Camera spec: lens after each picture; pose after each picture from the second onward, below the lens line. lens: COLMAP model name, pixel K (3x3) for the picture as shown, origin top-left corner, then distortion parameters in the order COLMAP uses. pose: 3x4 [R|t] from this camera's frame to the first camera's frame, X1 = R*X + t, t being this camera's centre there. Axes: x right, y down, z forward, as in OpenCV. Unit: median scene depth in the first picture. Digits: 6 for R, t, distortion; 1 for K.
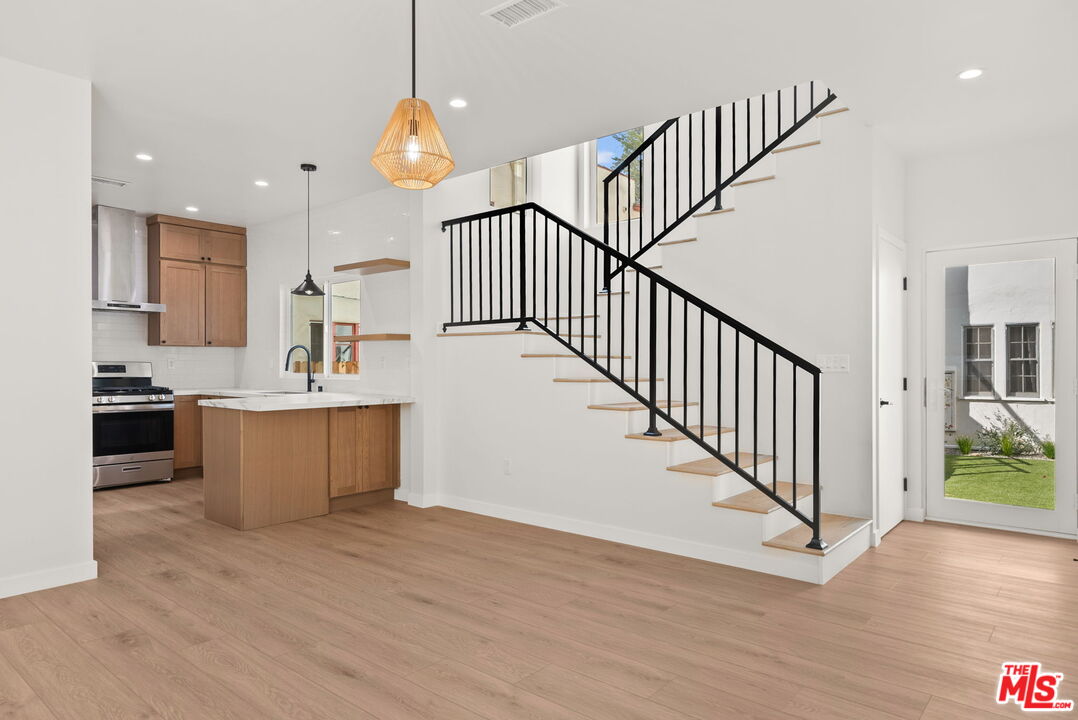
lens RADIAL K [[663.3, 0, 534.3], [0, 663.3, 360.8], [0, 0, 1]] dist [0.004989, 0.000836]
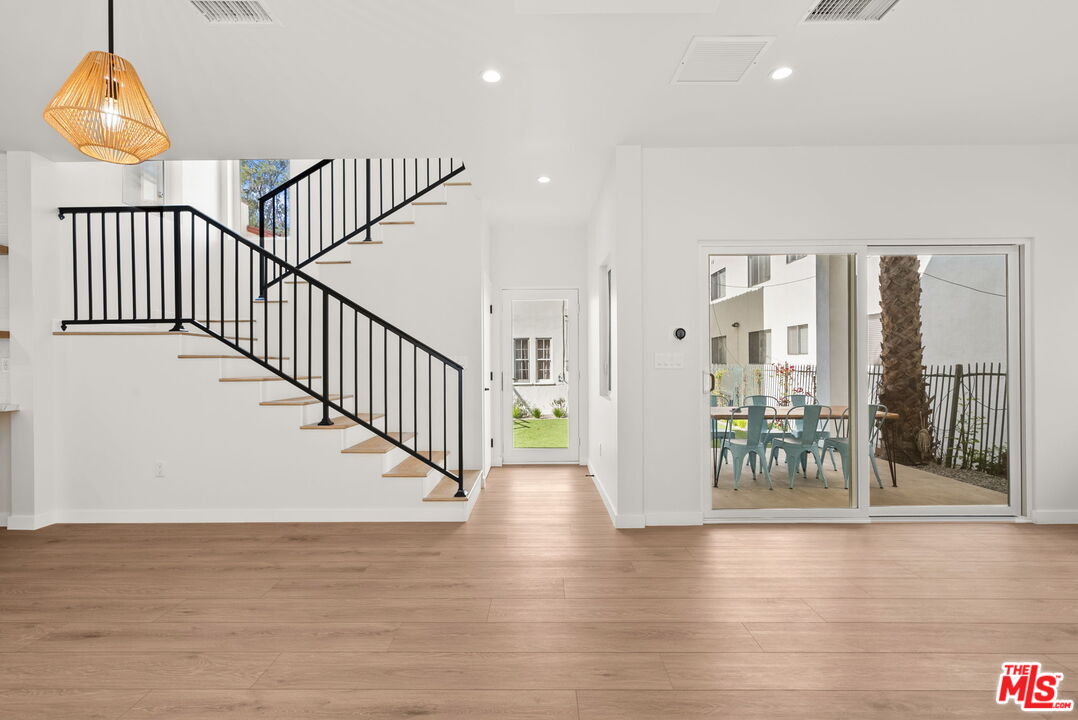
lens RADIAL K [[495.0, 0, 534.6], [0, 495.0, 362.0], [0, 0, 1]] dist [-0.001333, -0.000097]
pose [[0.765515, -0.004382, 0.643403, -0.100100], [0.003589, 0.999990, 0.002539, 0.000627], [-0.643408, 0.000365, 0.765523, 0.092198]]
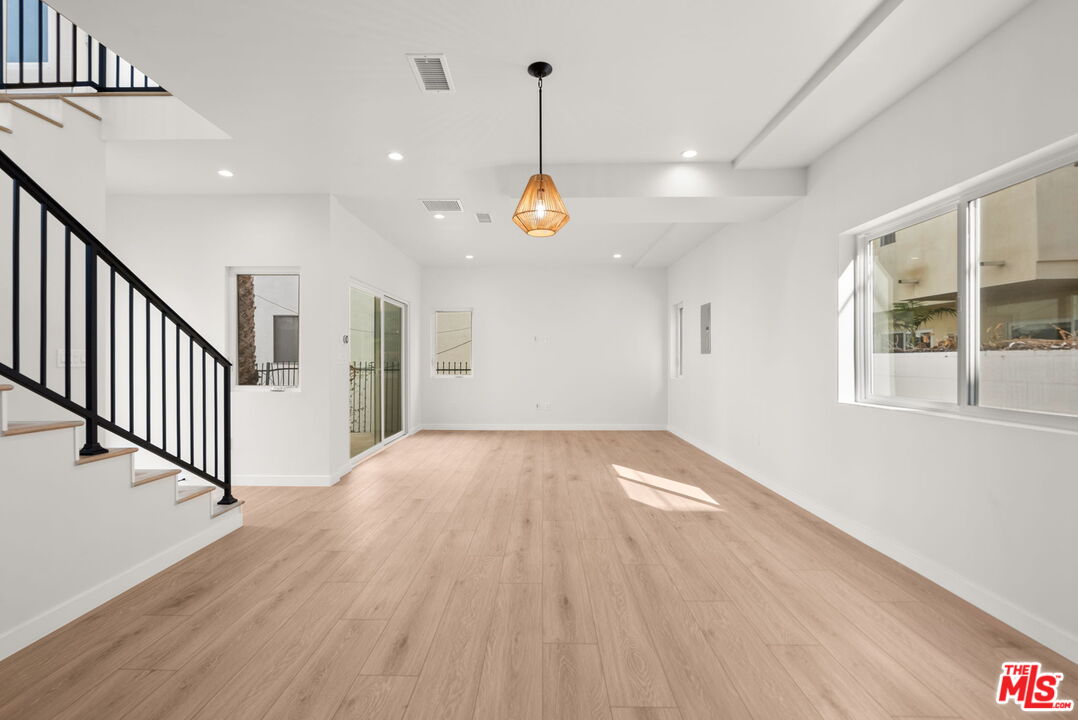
lens RADIAL K [[495.0, 0, 534.6], [0, 495.0, 362.0], [0, 0, 1]] dist [-0.001333, -0.000097]
pose [[-0.643078, -0.004424, 0.765788, -0.563893], [-0.005930, 0.999982, 0.000797, 0.005362], [-0.765777, -0.004029, -0.643093, 0.965206]]
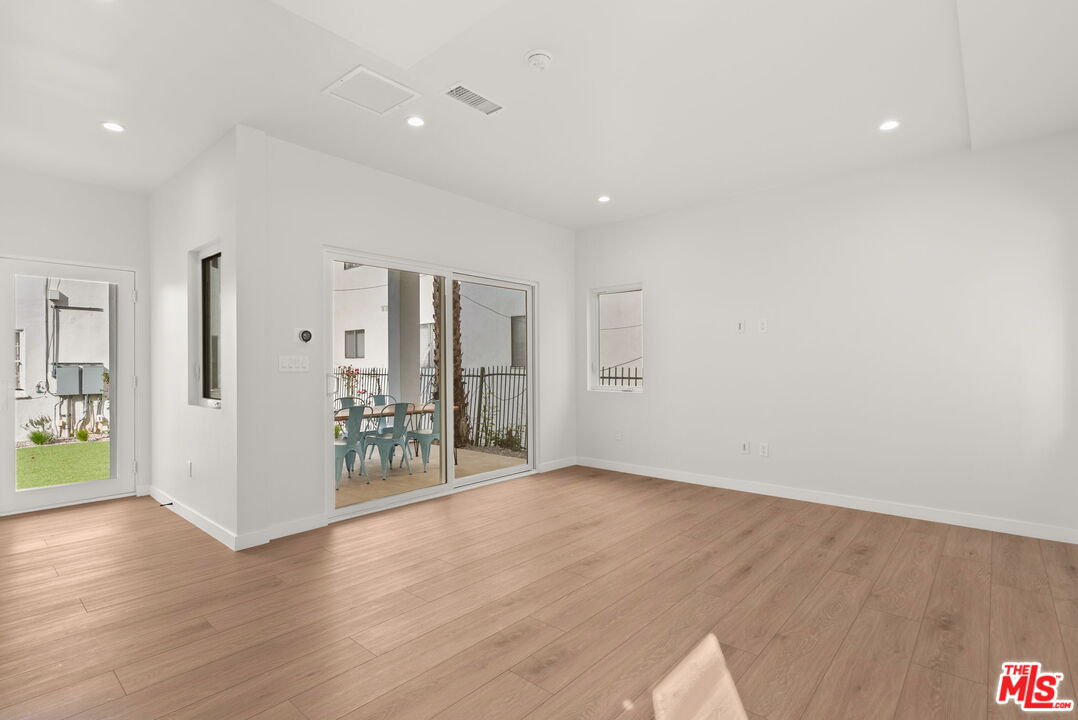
lens RADIAL K [[524.4, 0, 538.5], [0, 524.4, 362.2], [0, 0, 1]] dist [-0.023483, -0.000126]
pose [[0.001667, 0.002357, 0.999996, -0.240235], [-0.000215, 0.999997, -0.002356, 0.001131], [-0.999999, -0.000211, 0.001668, 0.185907]]
